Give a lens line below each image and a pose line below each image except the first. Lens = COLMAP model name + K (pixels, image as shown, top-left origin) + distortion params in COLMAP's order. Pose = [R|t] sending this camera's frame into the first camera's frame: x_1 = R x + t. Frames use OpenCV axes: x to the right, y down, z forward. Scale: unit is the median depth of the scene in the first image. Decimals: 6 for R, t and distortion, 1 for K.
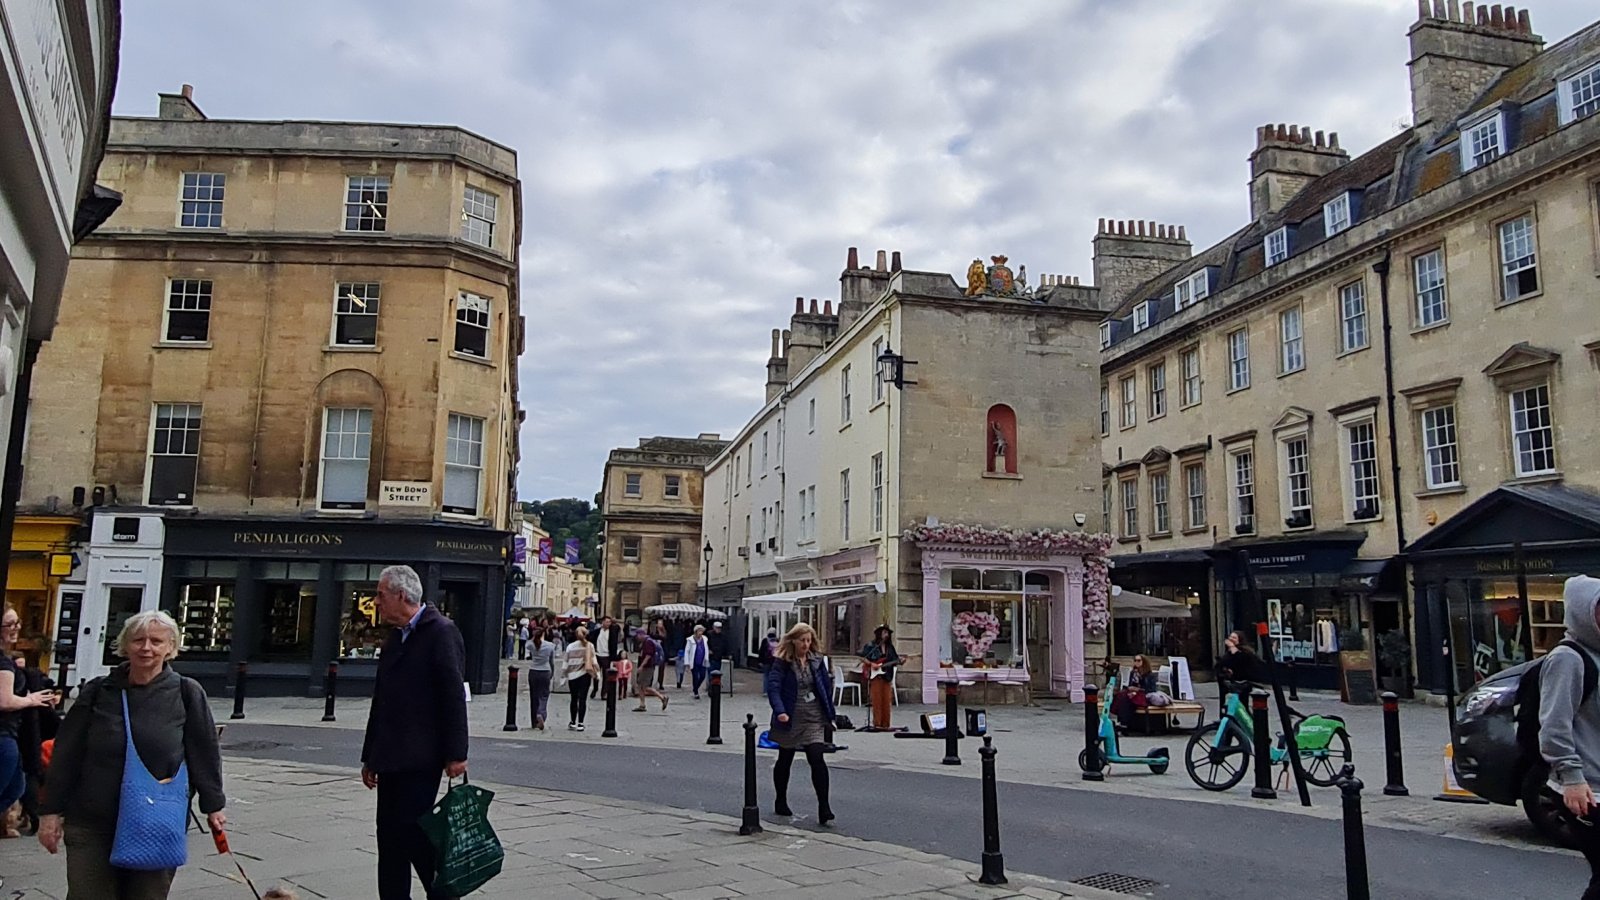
lens RADIAL K [[1072.7, 0, 800.0], [0, 1072.7, 450.0], [0, 0, 1]] dist [-0.004045, -0.000892]
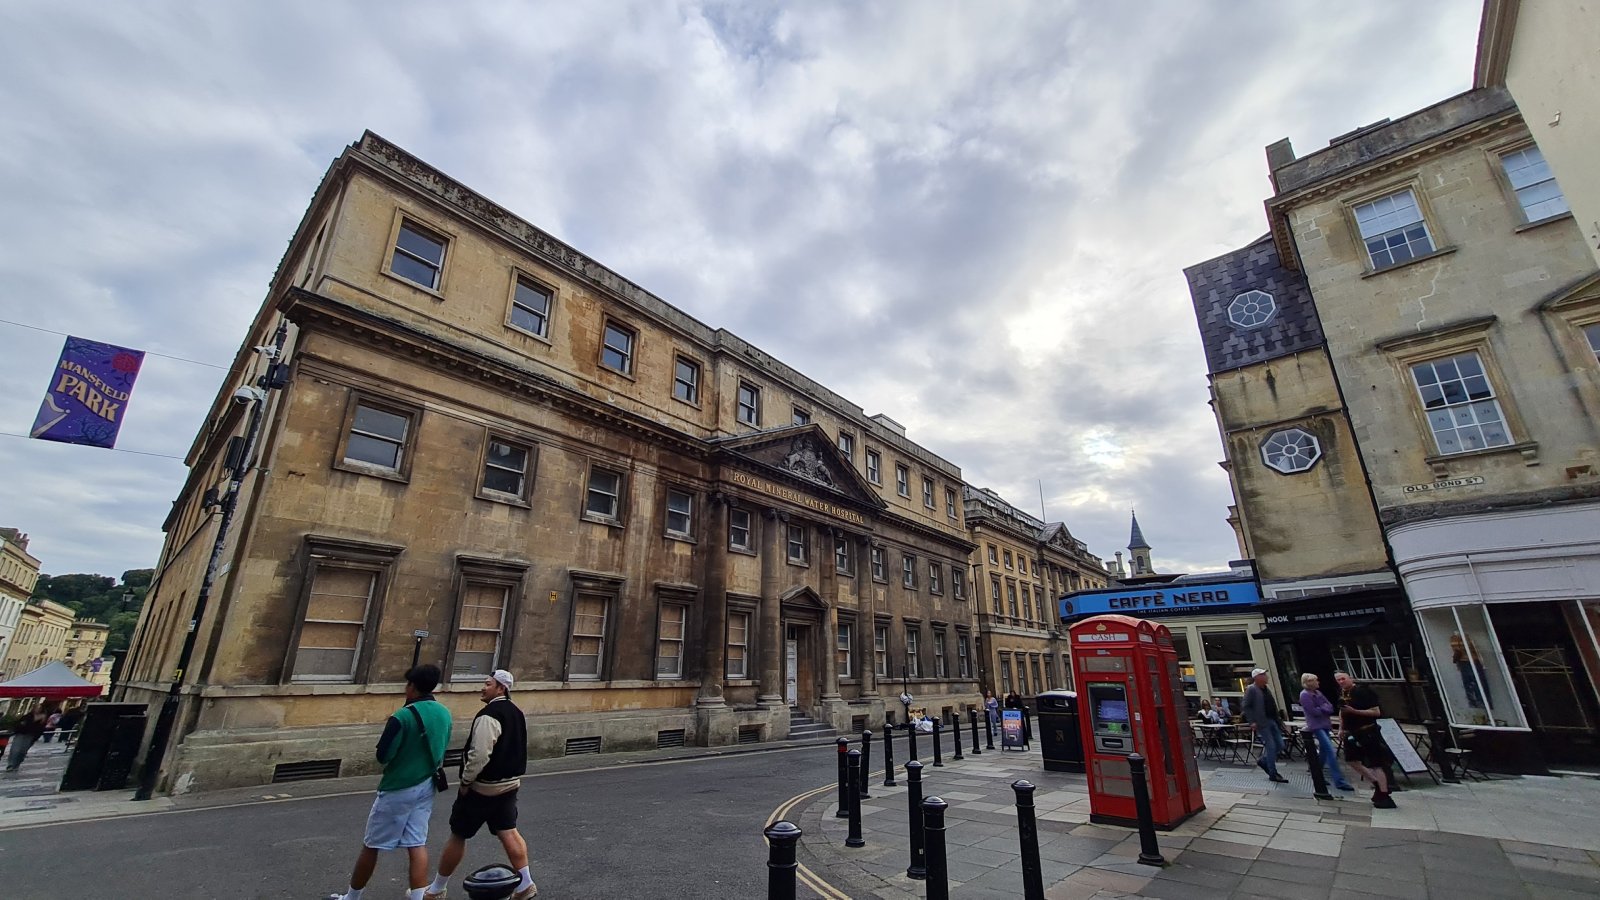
lens RADIAL K [[618.7, 0, 800.0], [0, 618.7, 450.0], [0, 0, 1]] dist [0.000842, 0.000079]
pose [[0.806131, 0.173883, 0.565613, -0.159052], [-0.063728, 0.975803, -0.209157, 0.123913], [-0.588295, 0.132562, 0.797707, 0.788776]]
